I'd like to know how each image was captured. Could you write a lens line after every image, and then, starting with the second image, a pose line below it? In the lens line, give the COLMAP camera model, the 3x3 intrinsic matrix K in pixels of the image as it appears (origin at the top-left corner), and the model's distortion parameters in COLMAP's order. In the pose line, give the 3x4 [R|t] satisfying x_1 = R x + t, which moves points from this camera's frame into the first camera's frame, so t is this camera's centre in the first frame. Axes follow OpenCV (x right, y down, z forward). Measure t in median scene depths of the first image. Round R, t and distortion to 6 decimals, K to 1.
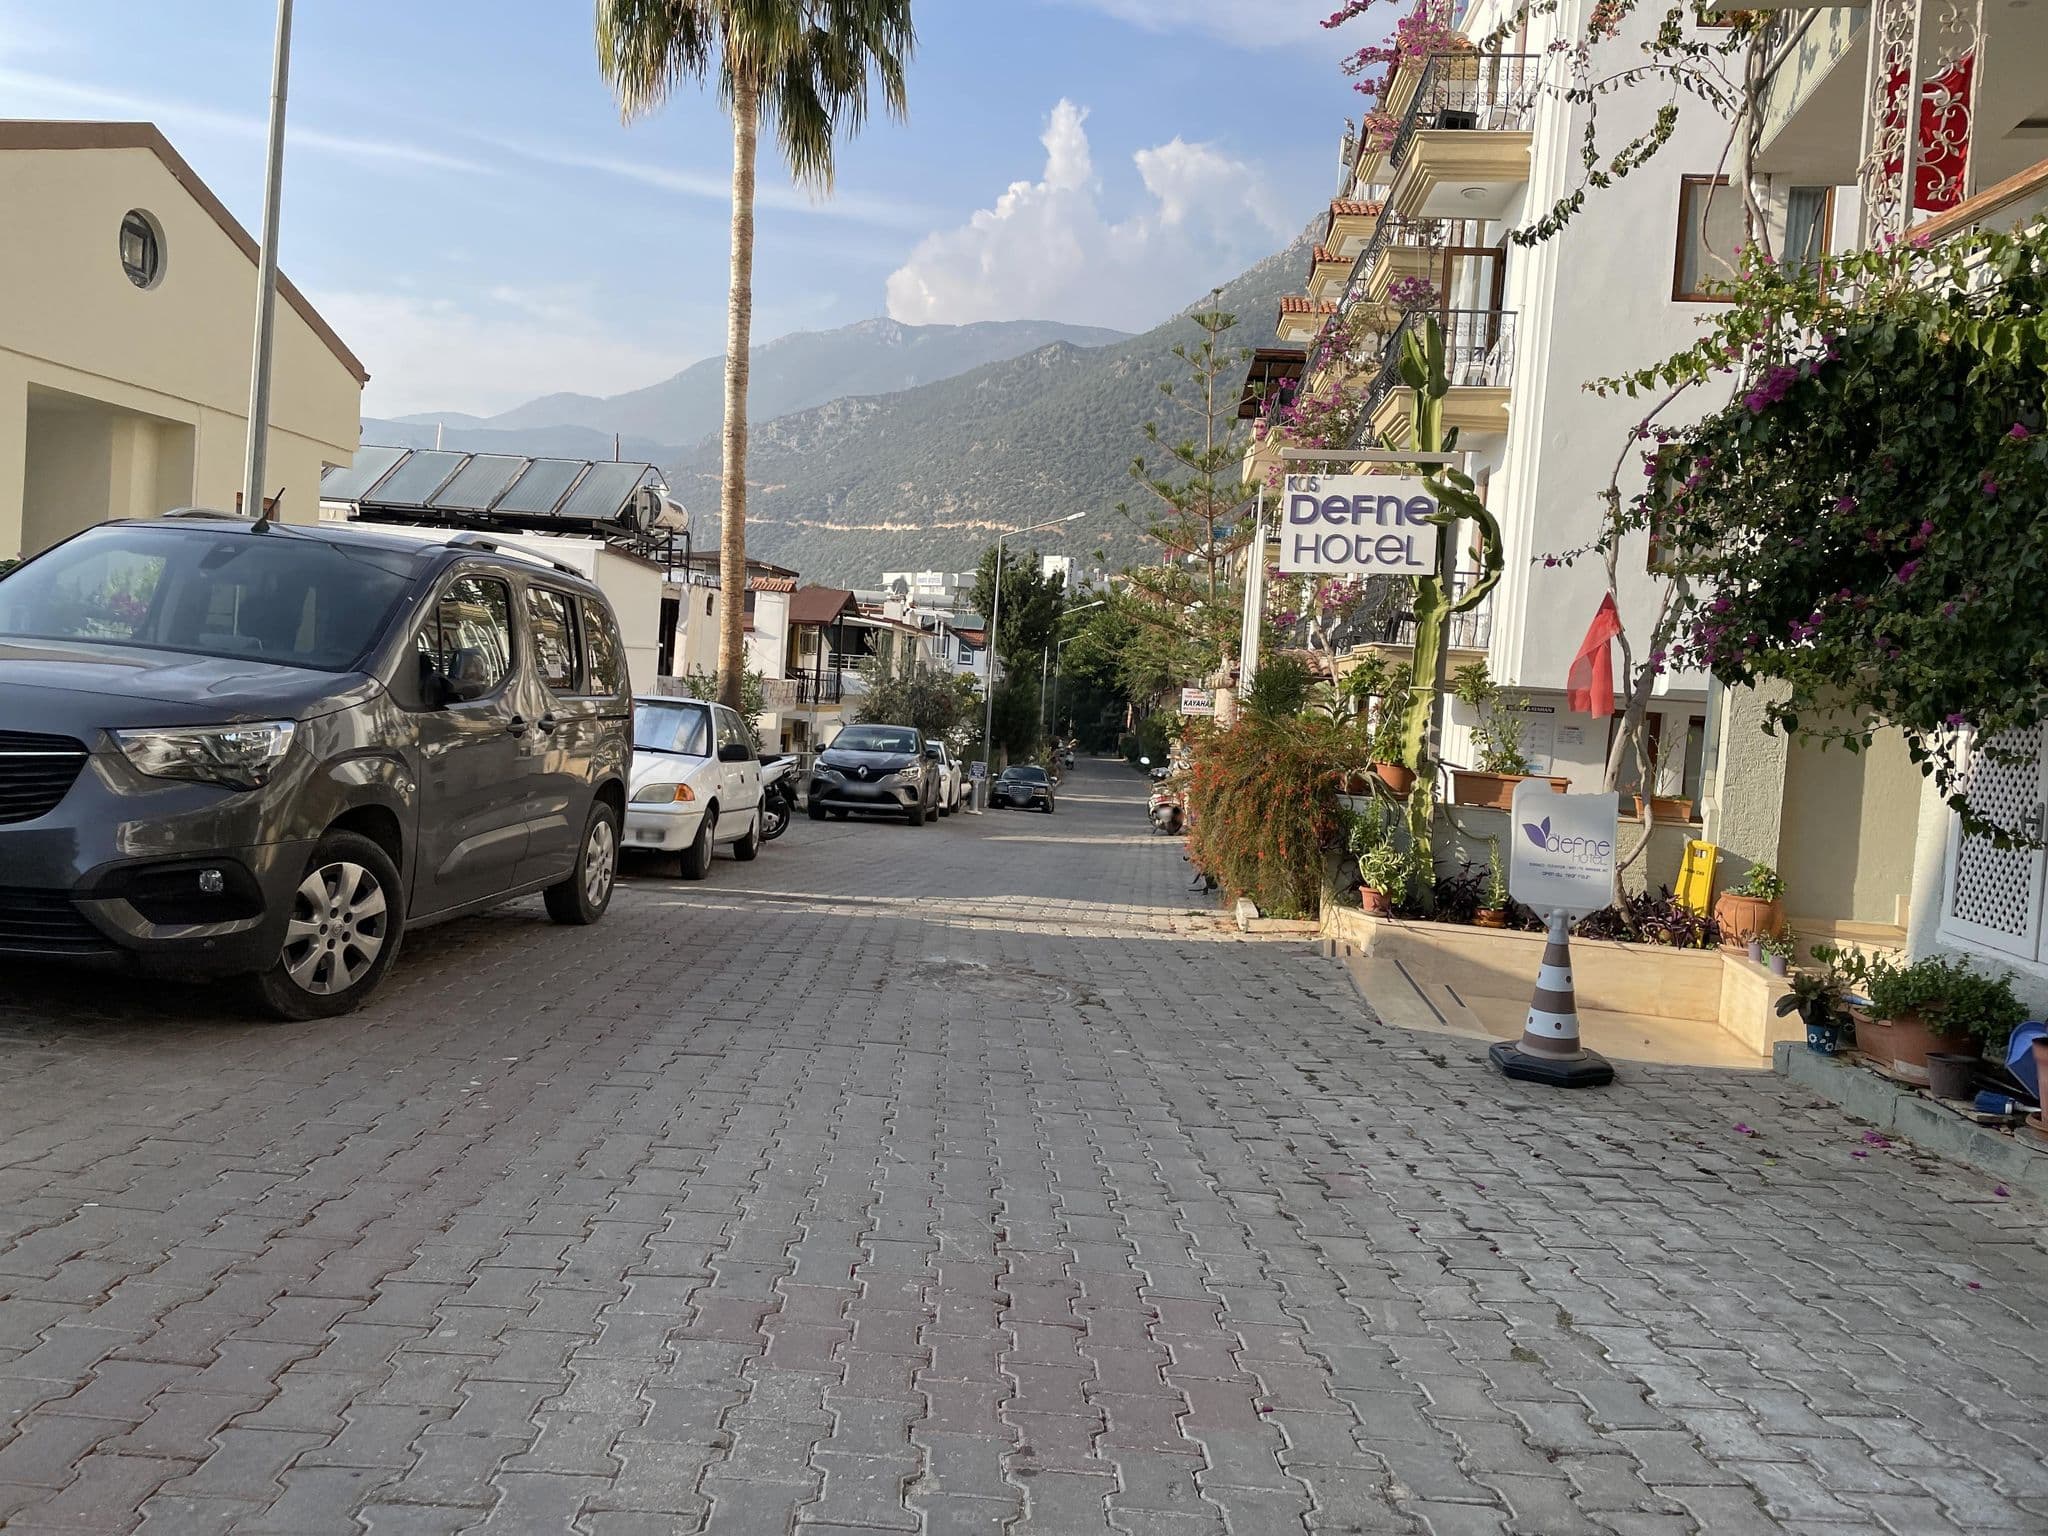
lens RADIAL K [[1731.3, 0, 1024.0], [0, 1731.3, 768.0], [0, 0, 1]] dist [0.095408, -0.000412]
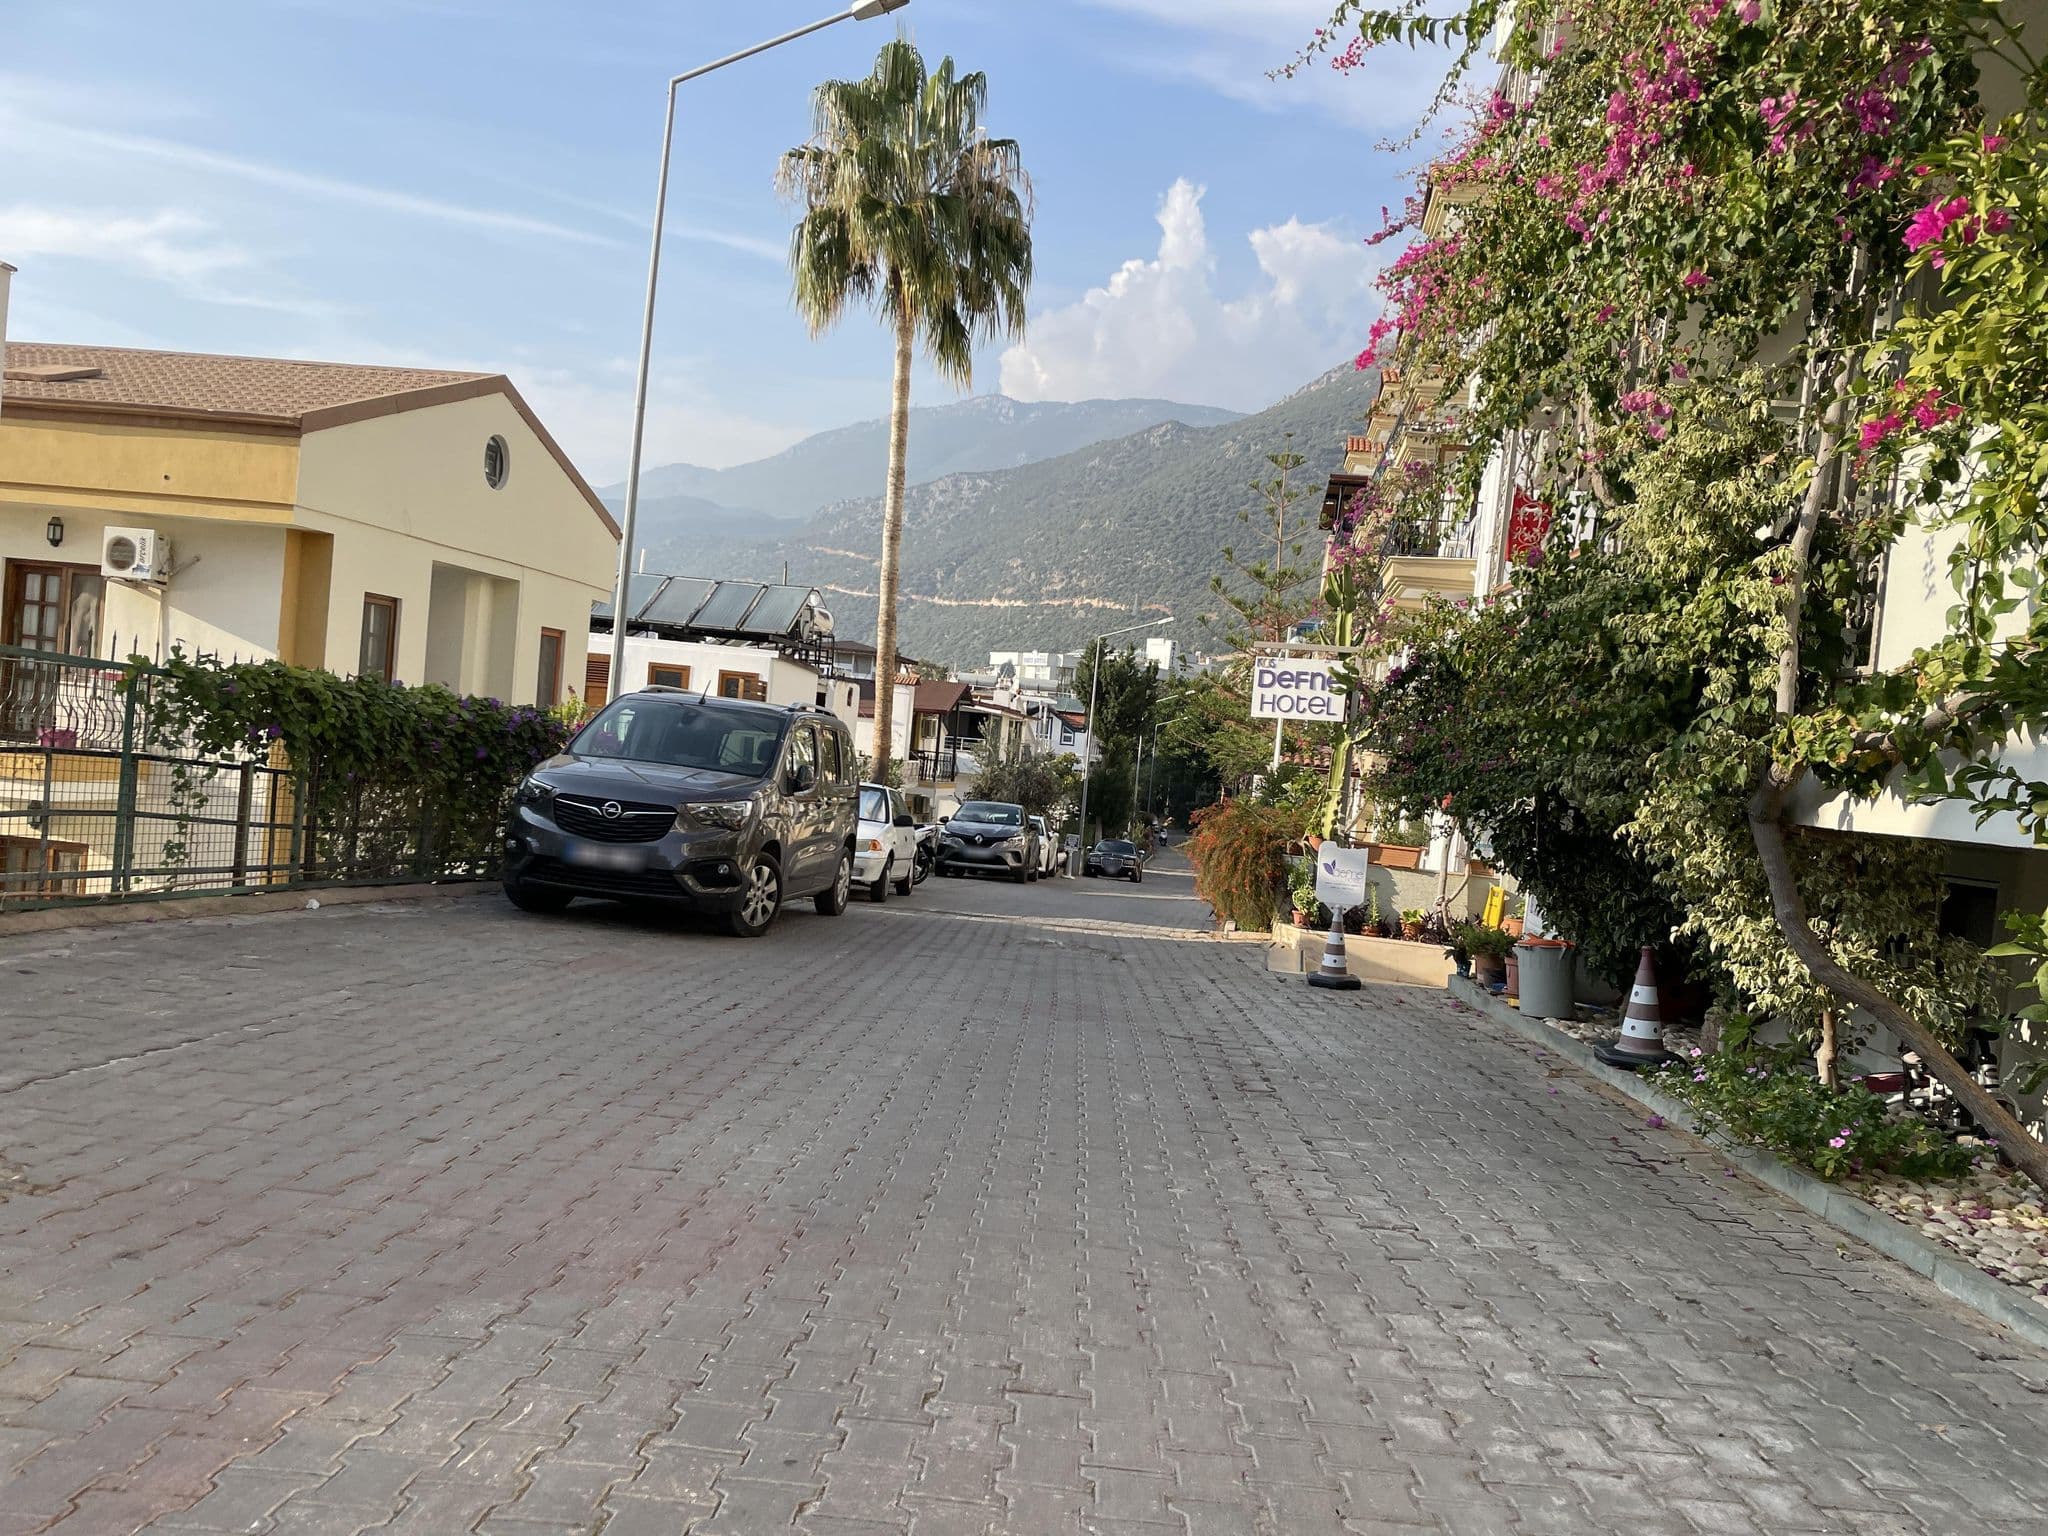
lens RADIAL K [[1773.5, 0, 1024.0], [0, 1773.5, 768.0], [0, 0, 1]] dist [0.015231, 0.000201]
pose [[0.998018, 0.021314, -0.059217, 0.009833], [-0.023851, 0.998813, -0.042476, 0.002949], [0.058241, 0.043804, 0.997341, -0.187010]]
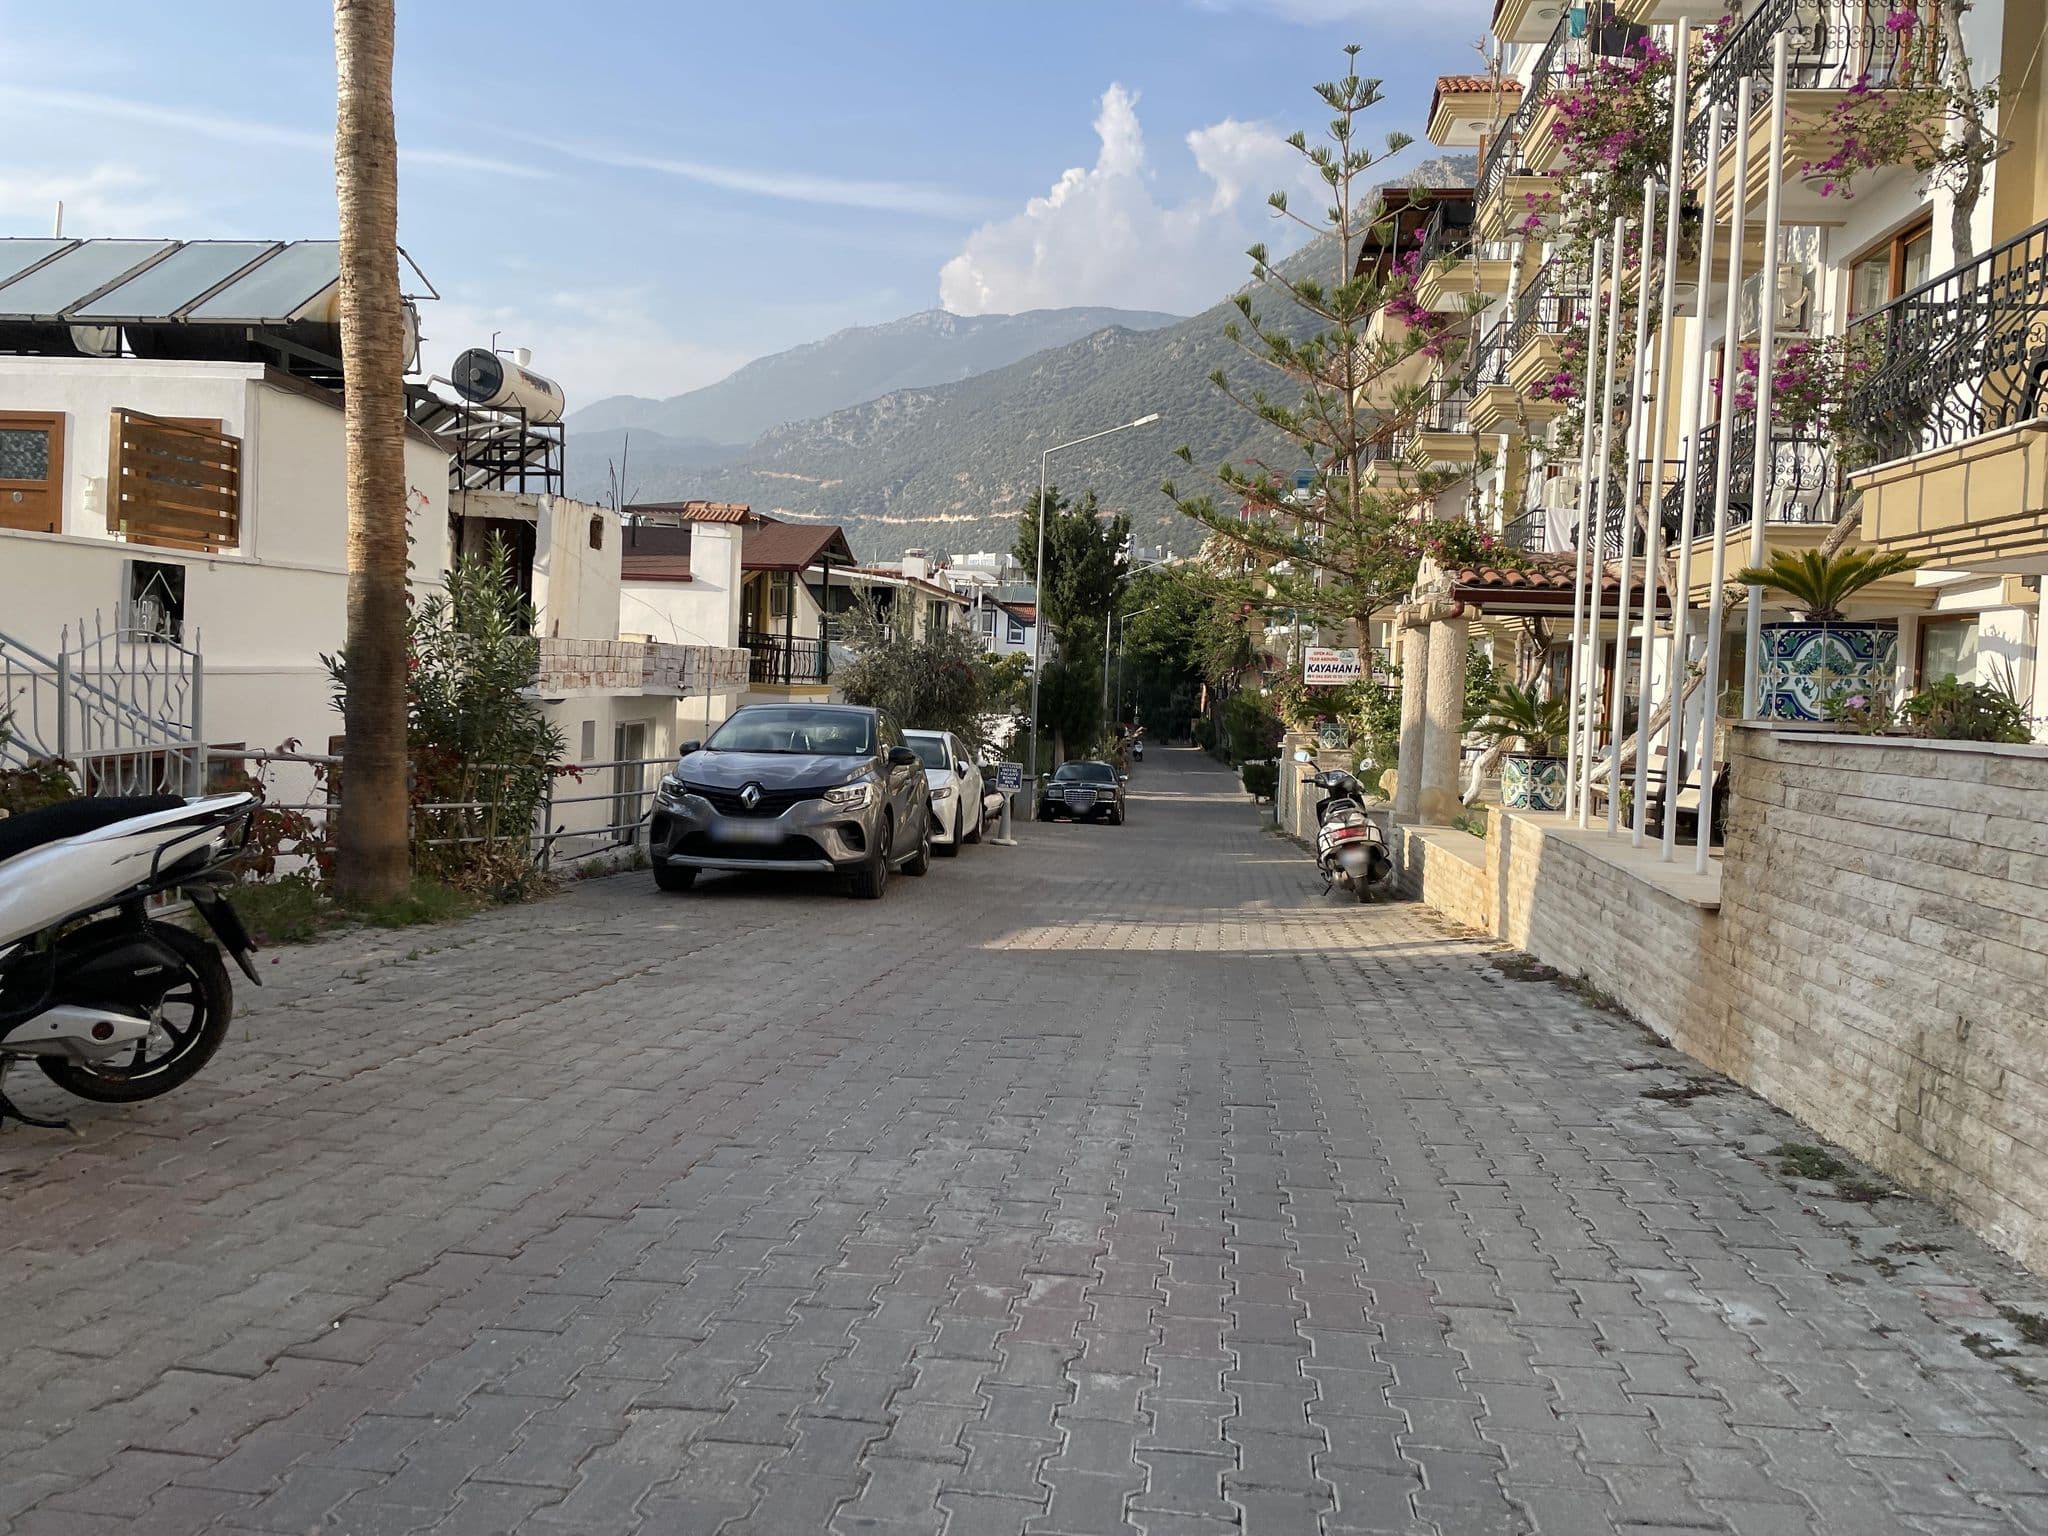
lens RADIAL K [[1670.4, 0, 1032.5], [0, 1670.4, 737.1], [0, 0, 1]] dist [0.492088, 0.000085]
pose [[0.999127, -0.025557, -0.033061, 0.002615], [0.025151, 0.999604, -0.012648, -0.004299], [0.033371, 0.011805, 0.999373, 0.336425]]
